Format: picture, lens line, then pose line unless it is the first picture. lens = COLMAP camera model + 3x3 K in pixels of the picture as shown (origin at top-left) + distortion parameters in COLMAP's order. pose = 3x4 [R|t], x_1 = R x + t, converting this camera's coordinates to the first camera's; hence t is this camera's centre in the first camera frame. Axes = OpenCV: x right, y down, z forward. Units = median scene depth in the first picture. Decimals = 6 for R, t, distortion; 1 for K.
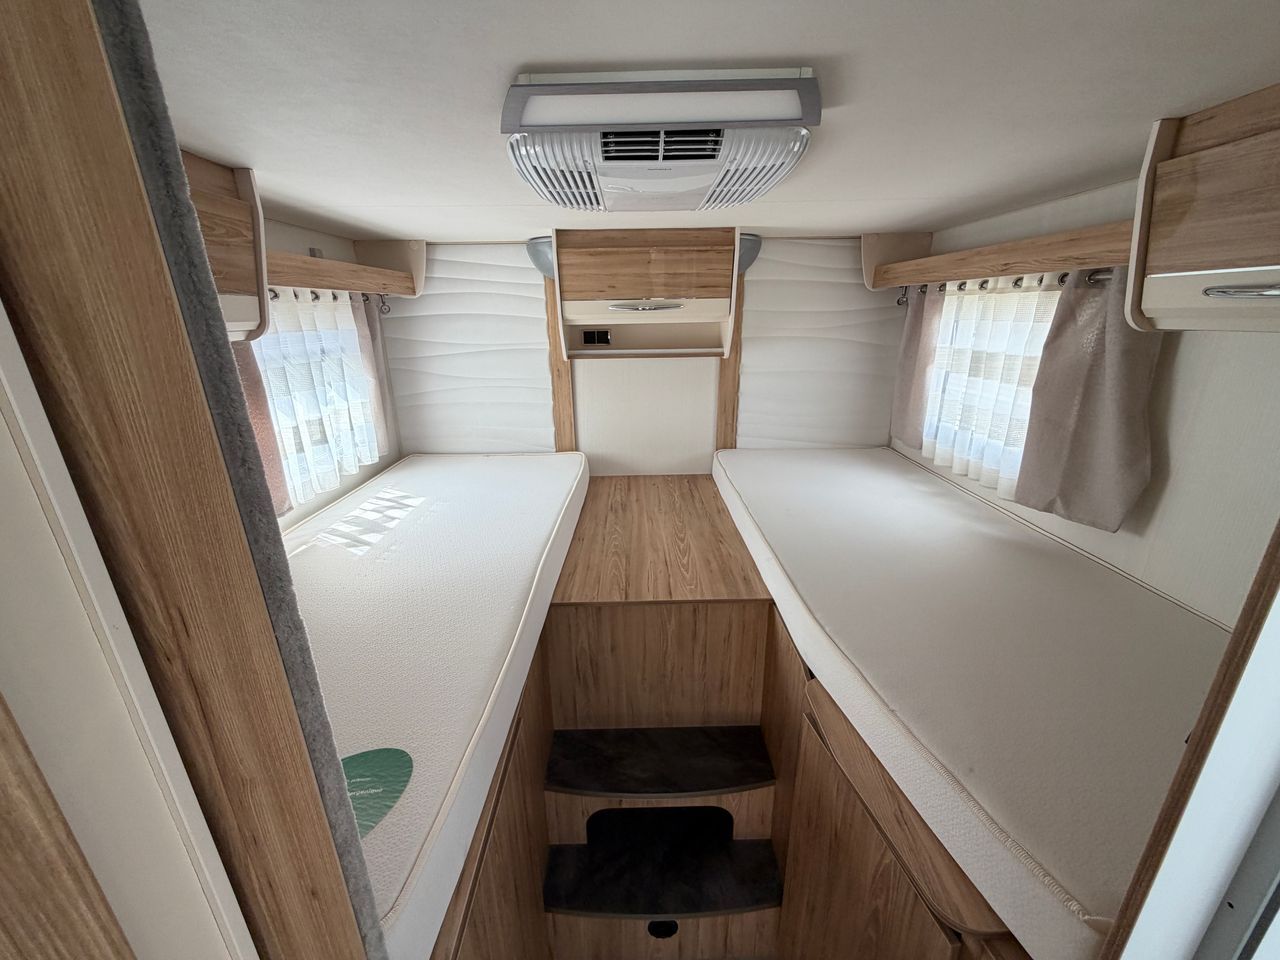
lens RADIAL K [[507.6, 0, 639.0], [0, 507.6, 481.2], [0, 0, 1]] dist [0.000385, -0.000035]
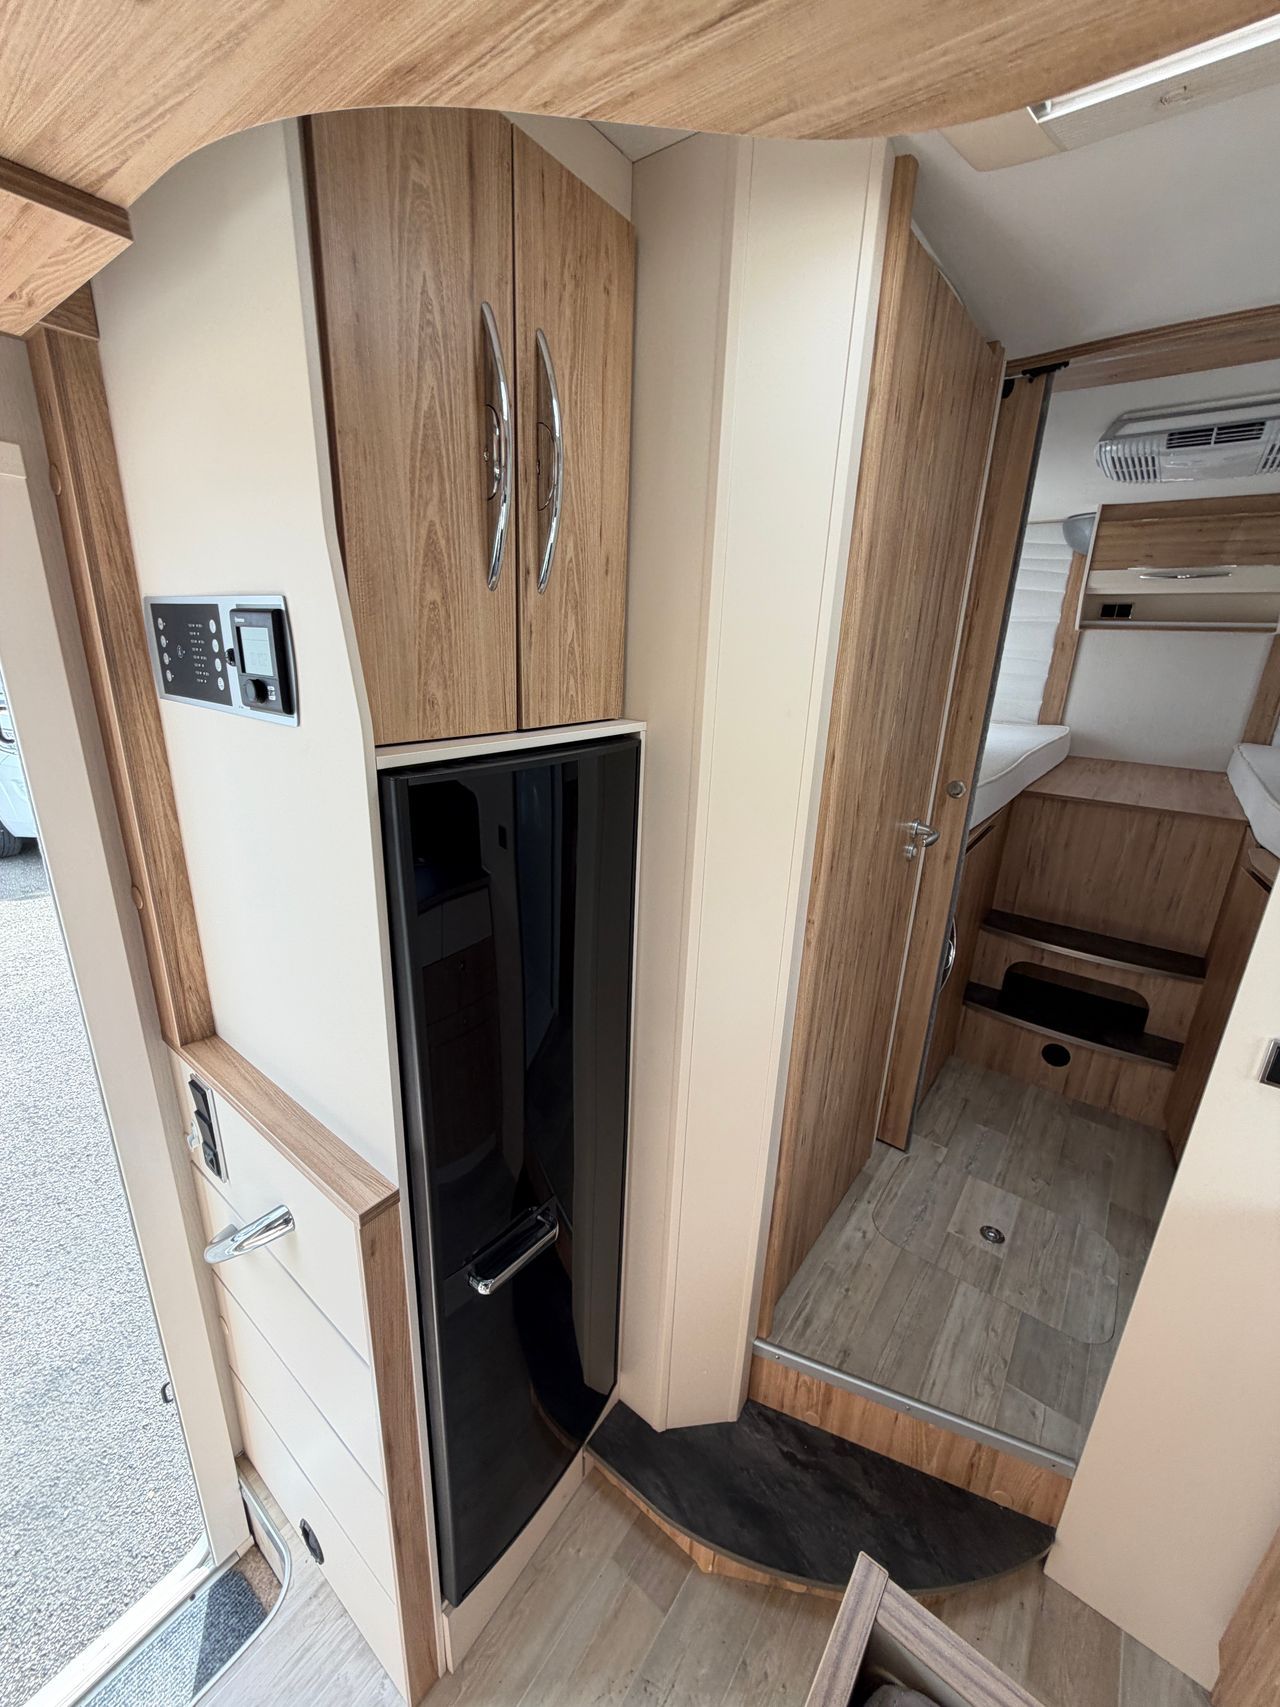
lens RADIAL K [[676.9, 0, 637.3], [0, 676.9, 854.8], [0, 0, 1]] dist [0.000385, -0.000035]
pose [[0.786199, 0.226060, -0.575142, 0.072995], [-0.236714, 0.969869, 0.057627, 0.474421], [0.570839, 0.090838, 0.816022, -0.851536]]
